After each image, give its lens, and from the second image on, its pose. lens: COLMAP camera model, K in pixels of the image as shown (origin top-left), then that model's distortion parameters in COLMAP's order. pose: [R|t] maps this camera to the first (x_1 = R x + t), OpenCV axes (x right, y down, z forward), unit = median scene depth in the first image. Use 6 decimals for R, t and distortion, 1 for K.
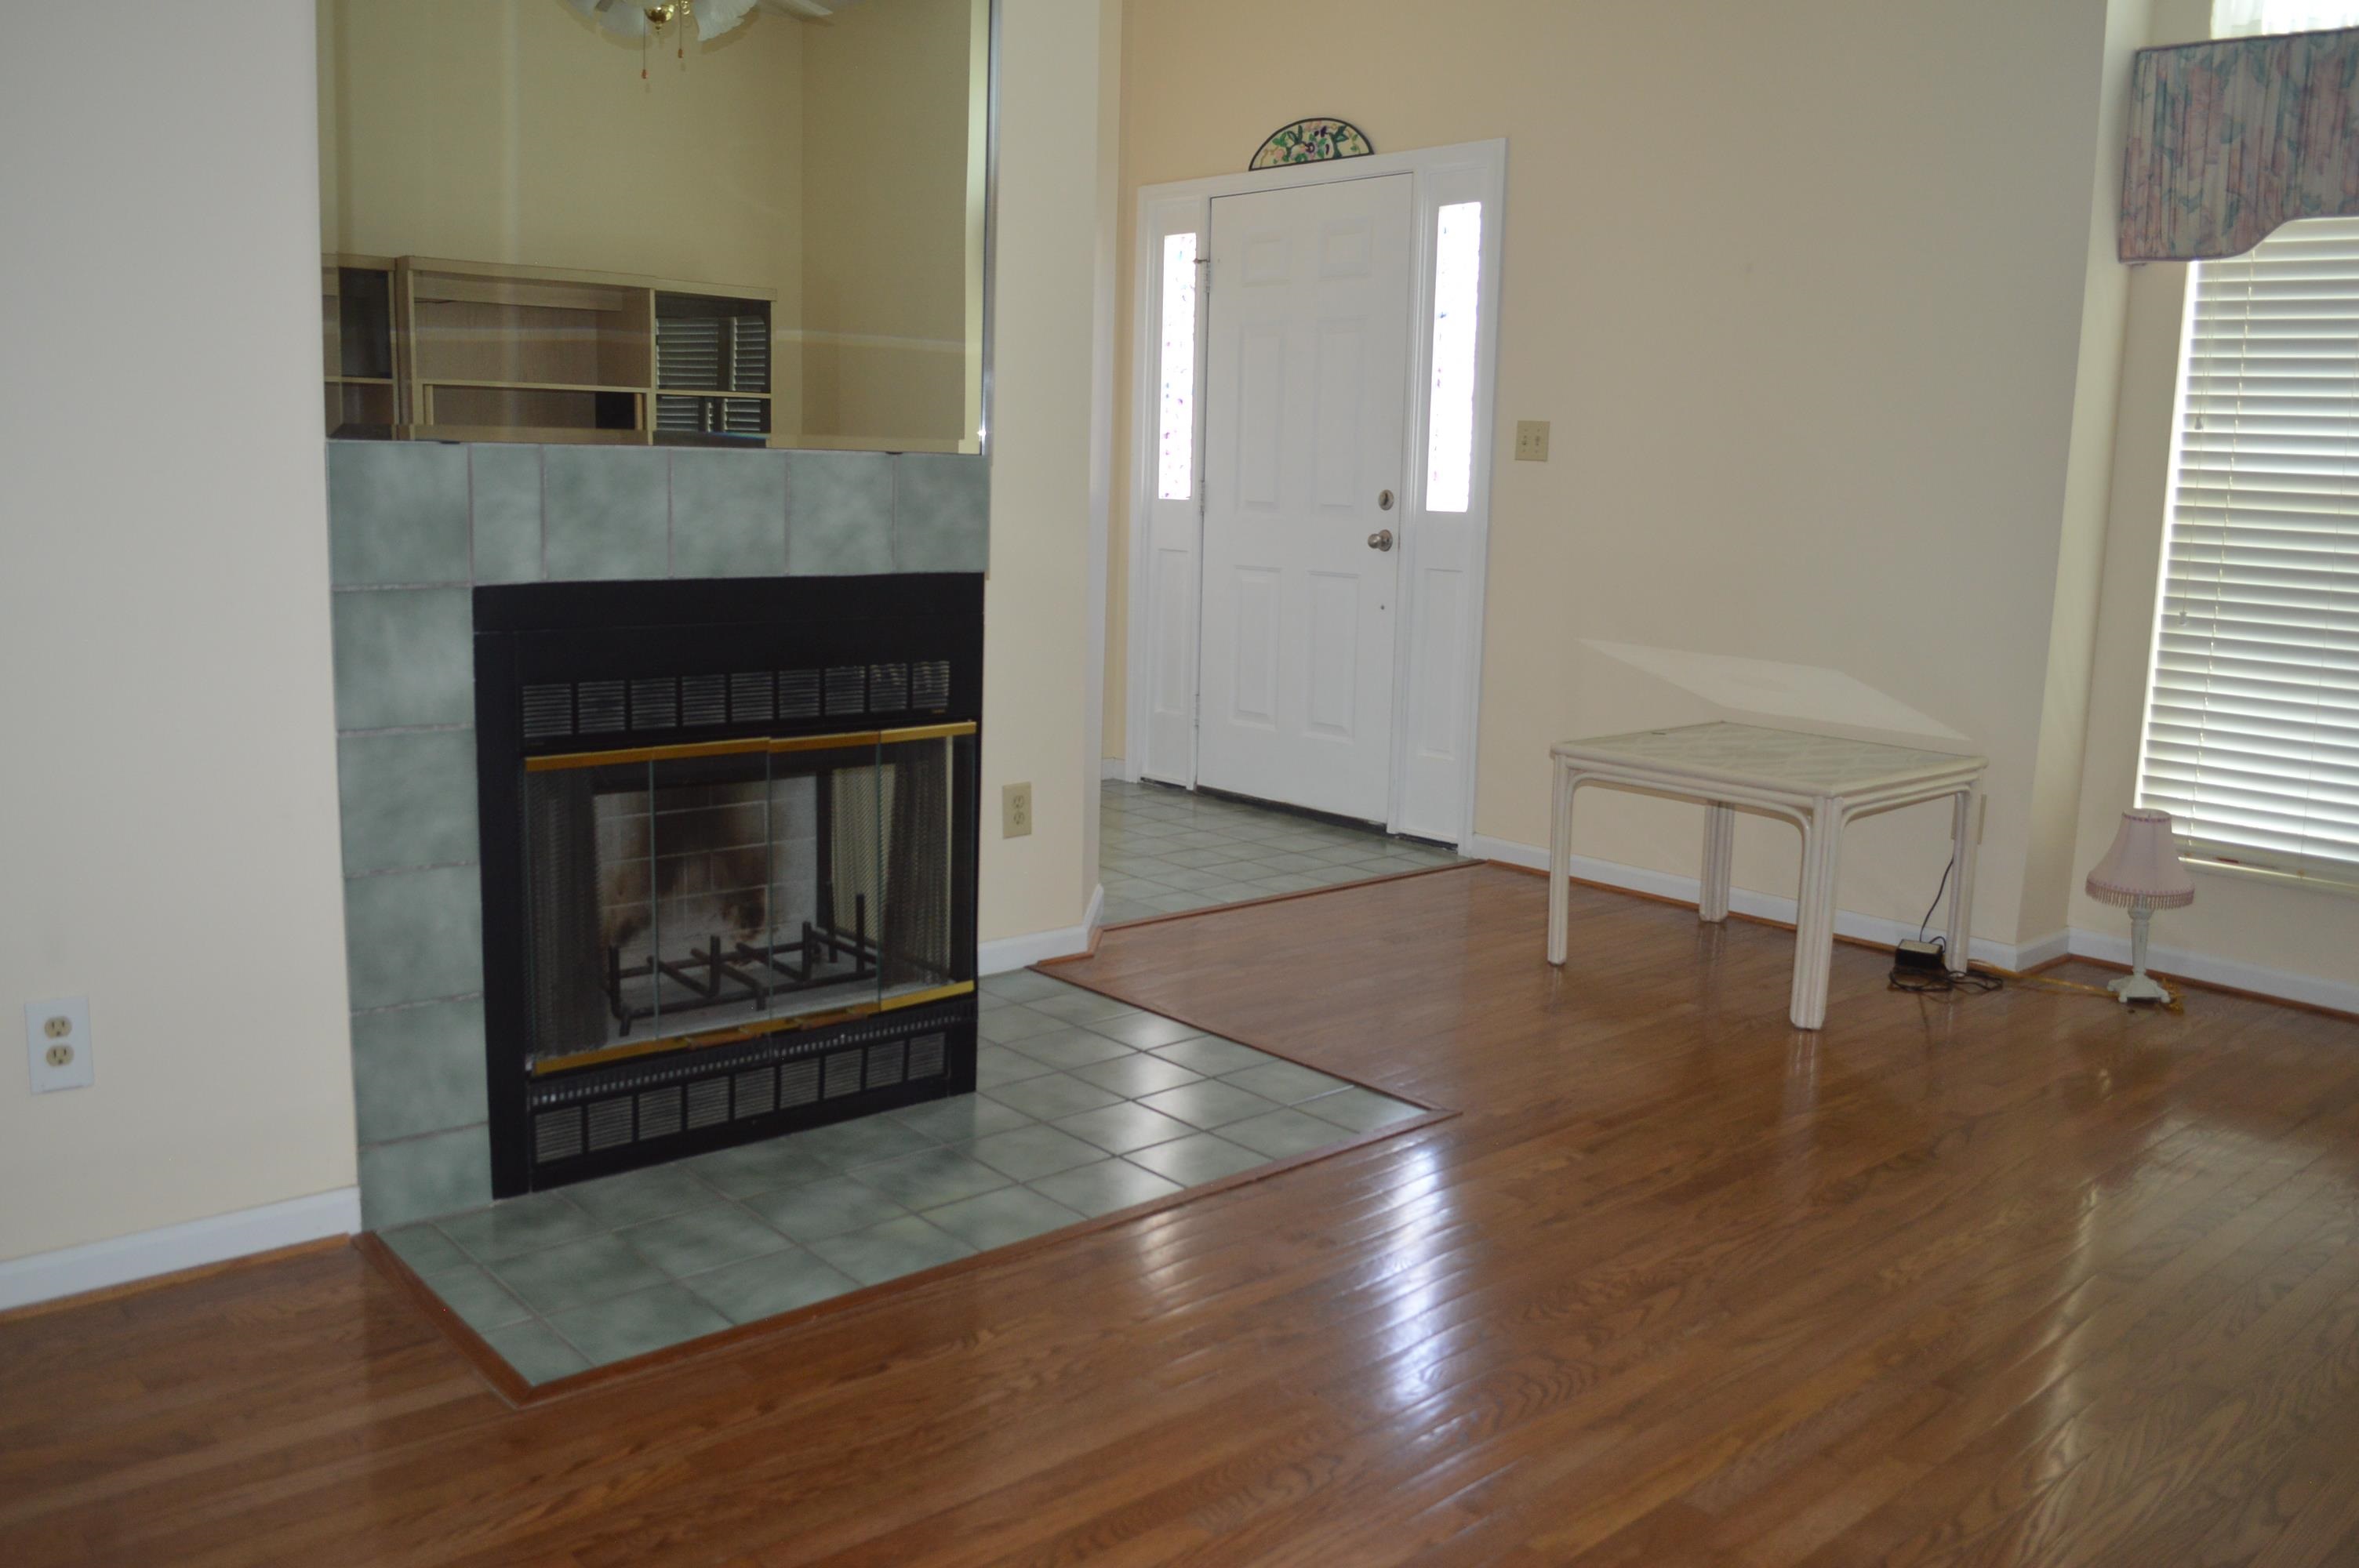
lens RADIAL K [[1883.1, 0, 1179.5], [0, 1883.1, 784.0], [0, 0, 1]] dist [-0.086610, 0.018232]
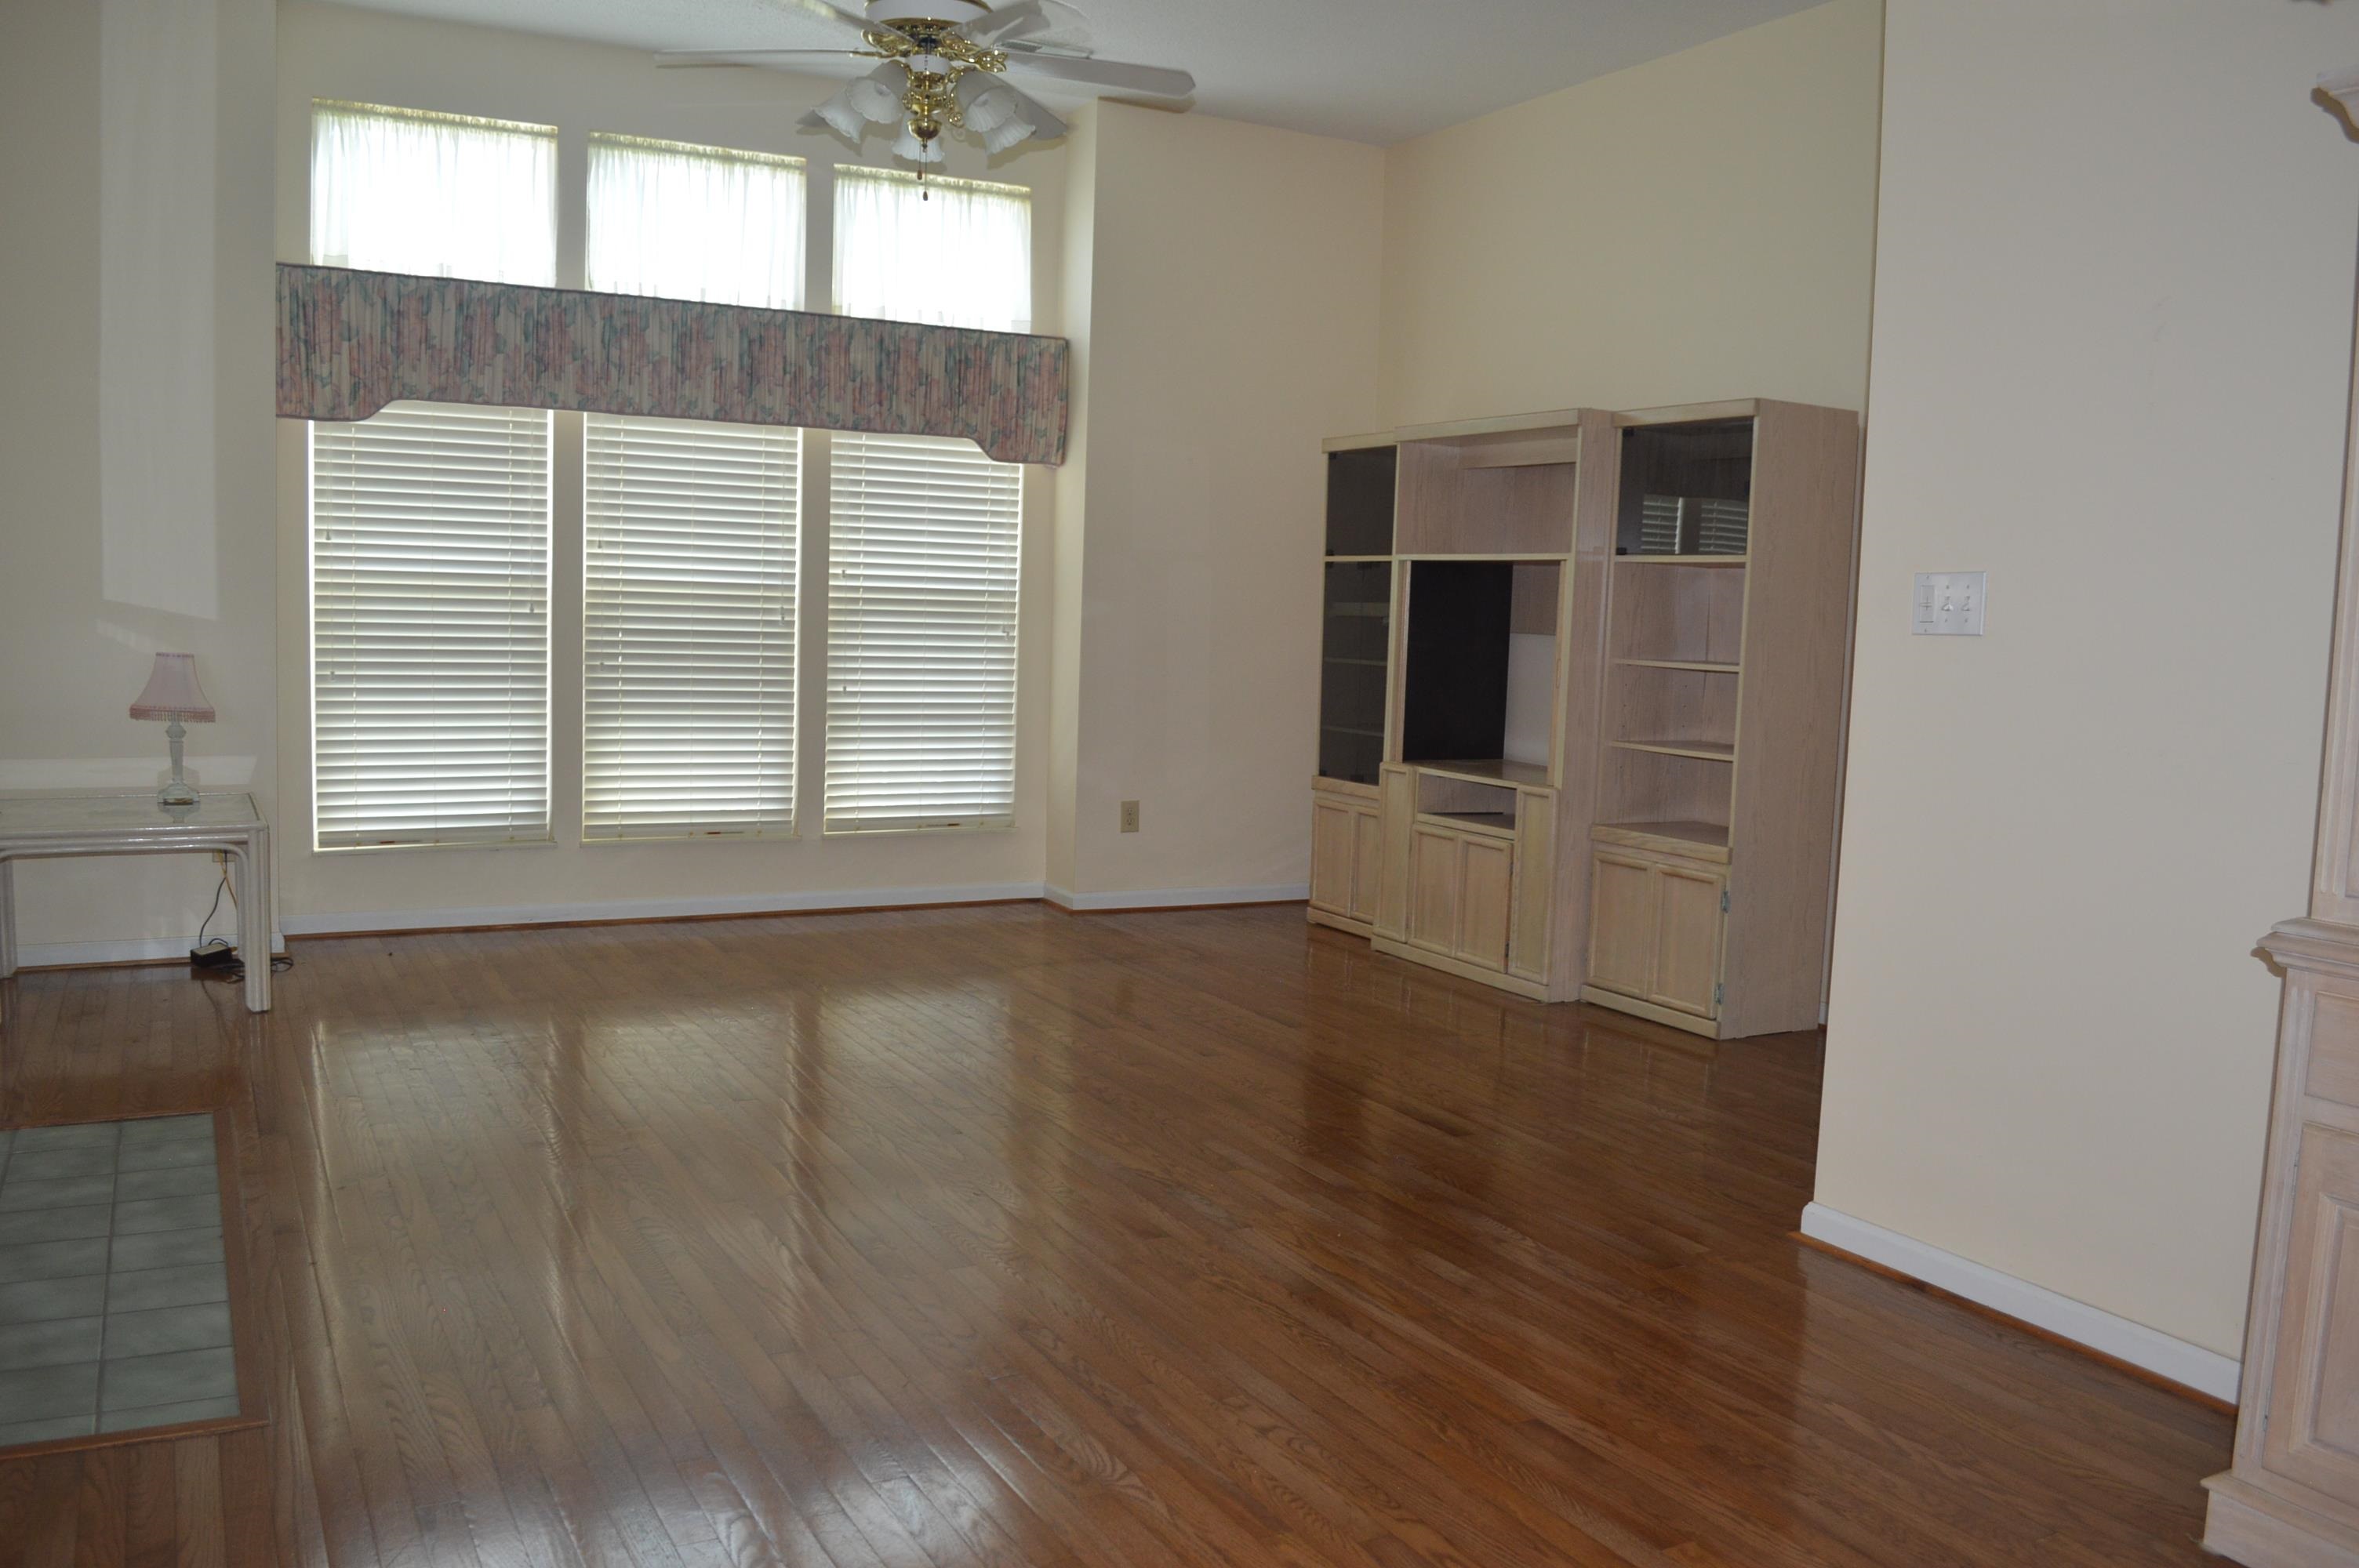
lens RADIAL K [[1883.1, 0, 1179.5], [0, 1883.1, 784.0], [0, 0, 1]] dist [-0.086610, 0.018232]
pose [[0.222679, -0.119344, 0.967559, -0.949118], [0.144159, 0.985599, 0.088391, -0.058817], [-0.964174, 0.119799, 0.236677, 0.092680]]
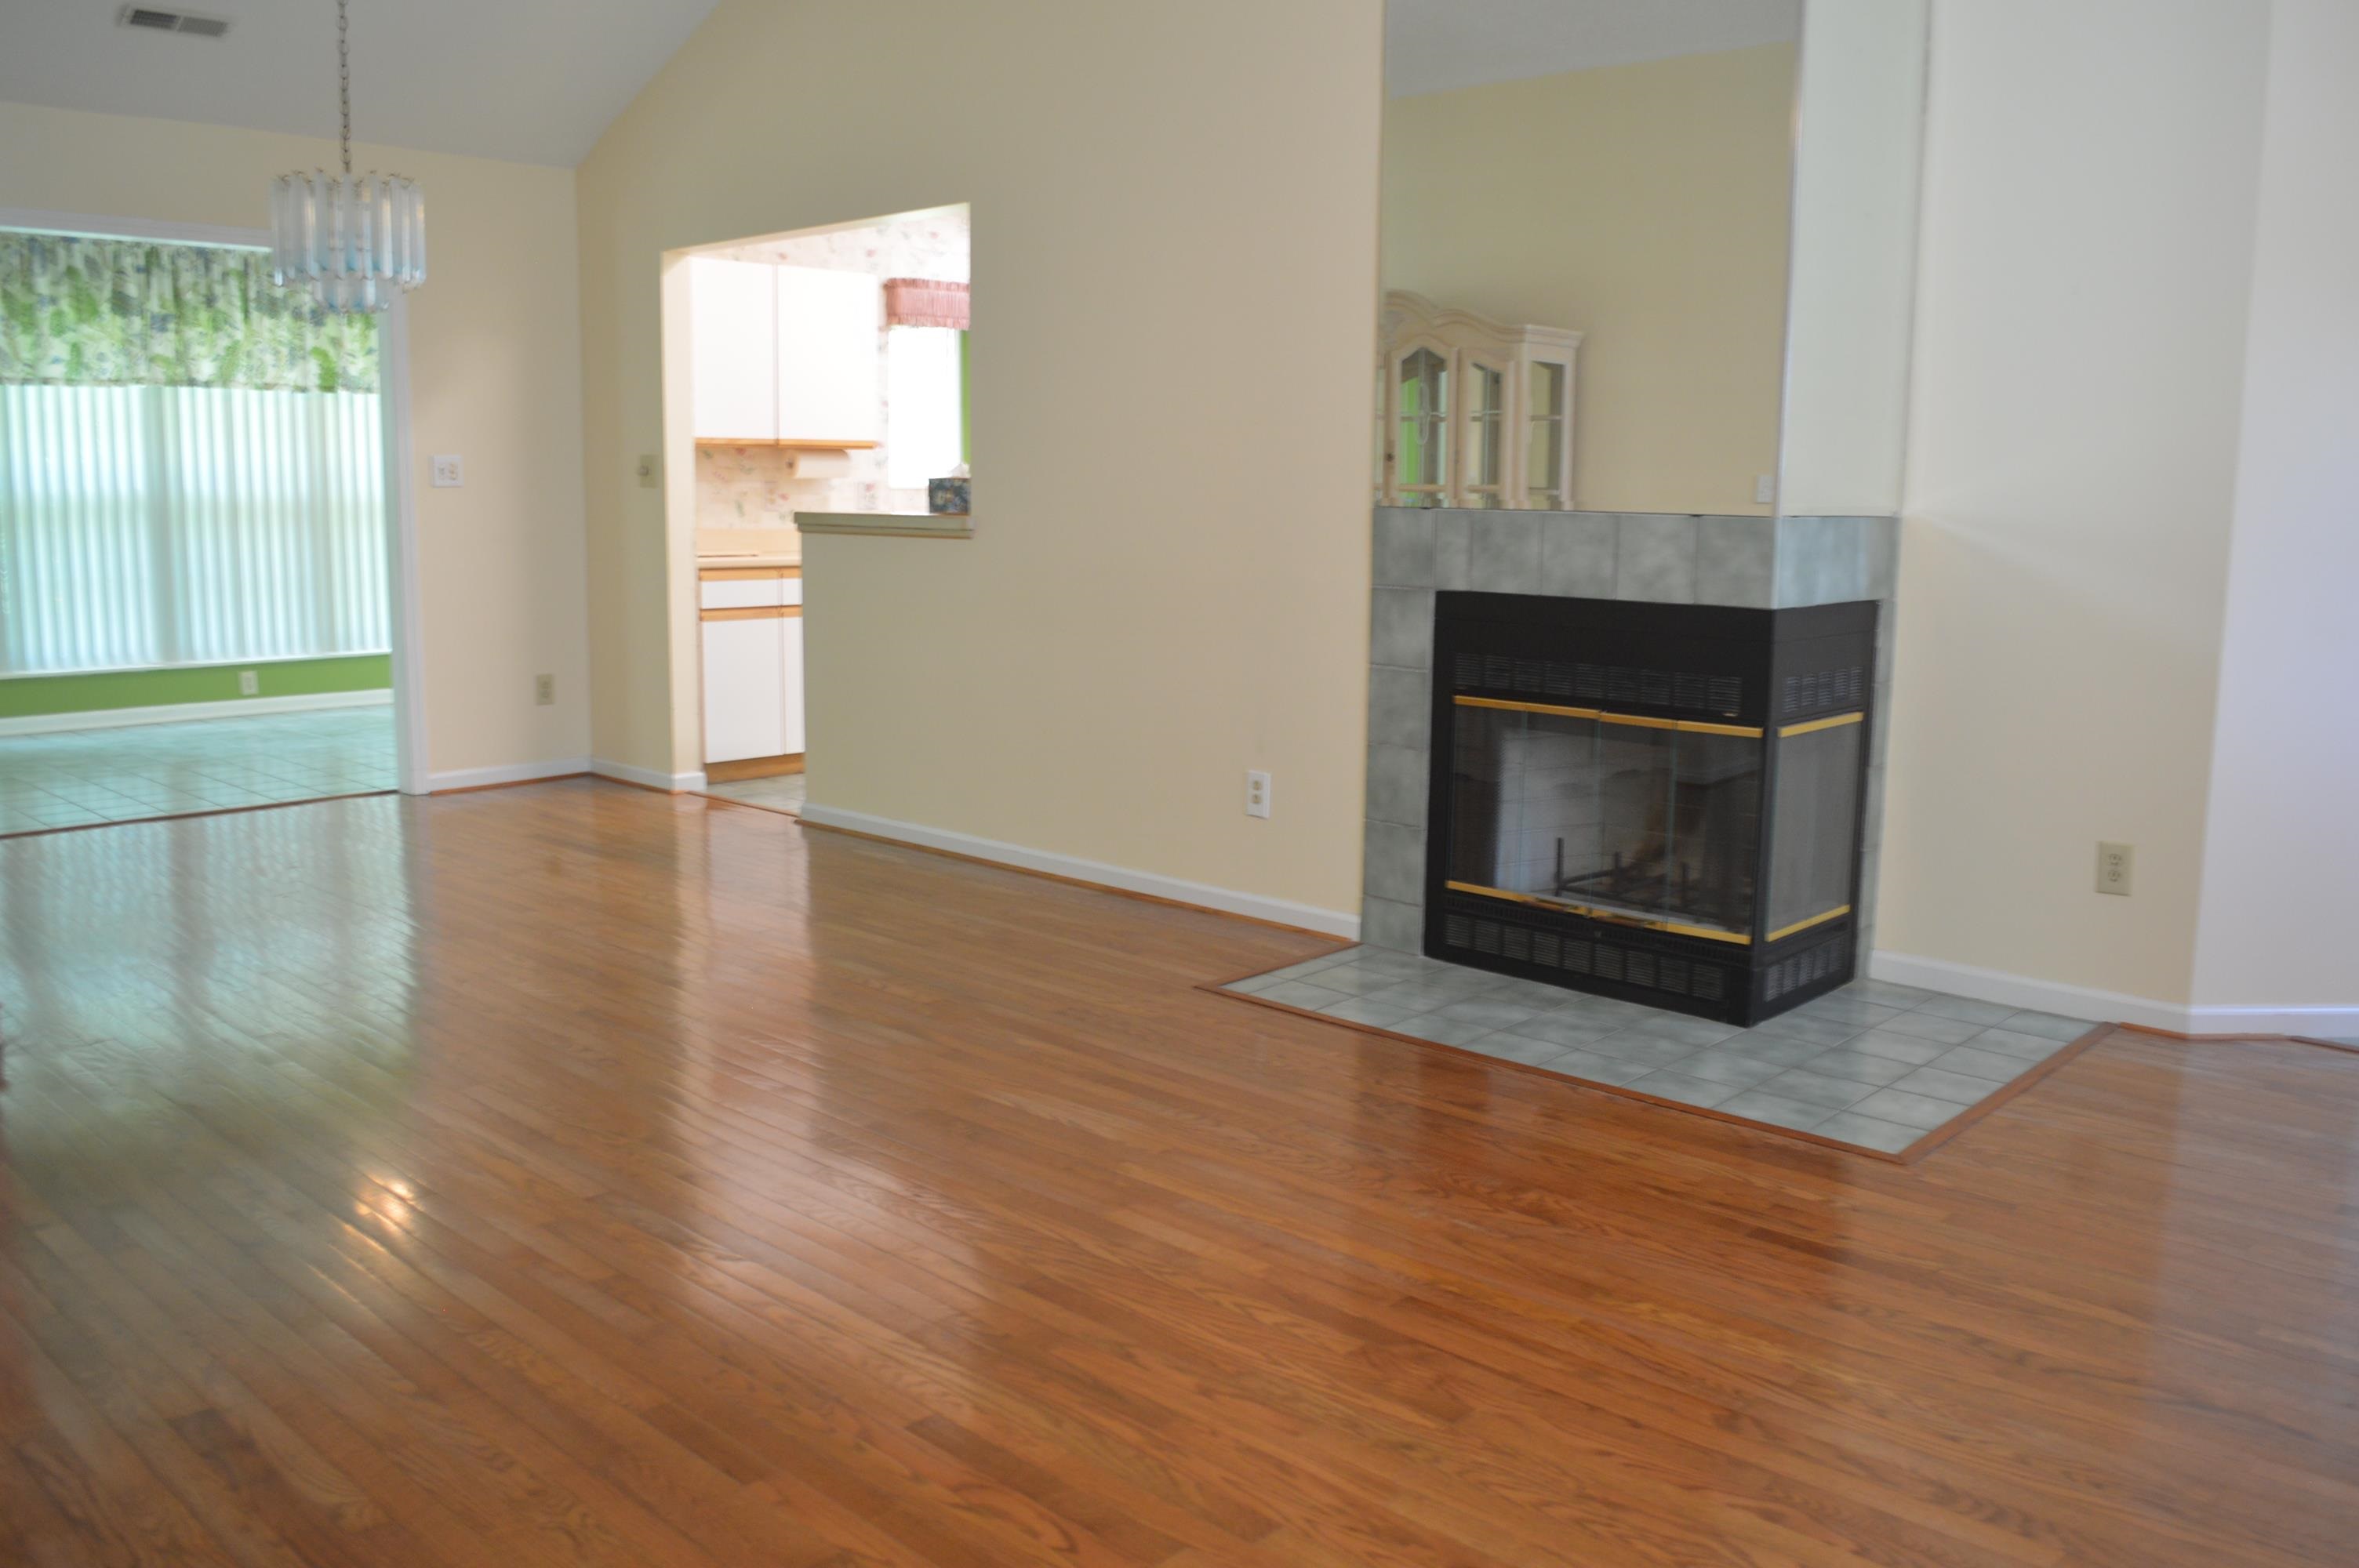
lens RADIAL K [[1883.1, 0, 1179.5], [0, 1883.1, 784.0], [0, 0, 1]] dist [-0.086610, 0.018232]
pose [[0.087392, 0.126364, -0.988127, 1.202169], [-0.178067, 0.977928, 0.109311, -0.070371], [0.980130, 0.166400, 0.107964, 0.540133]]
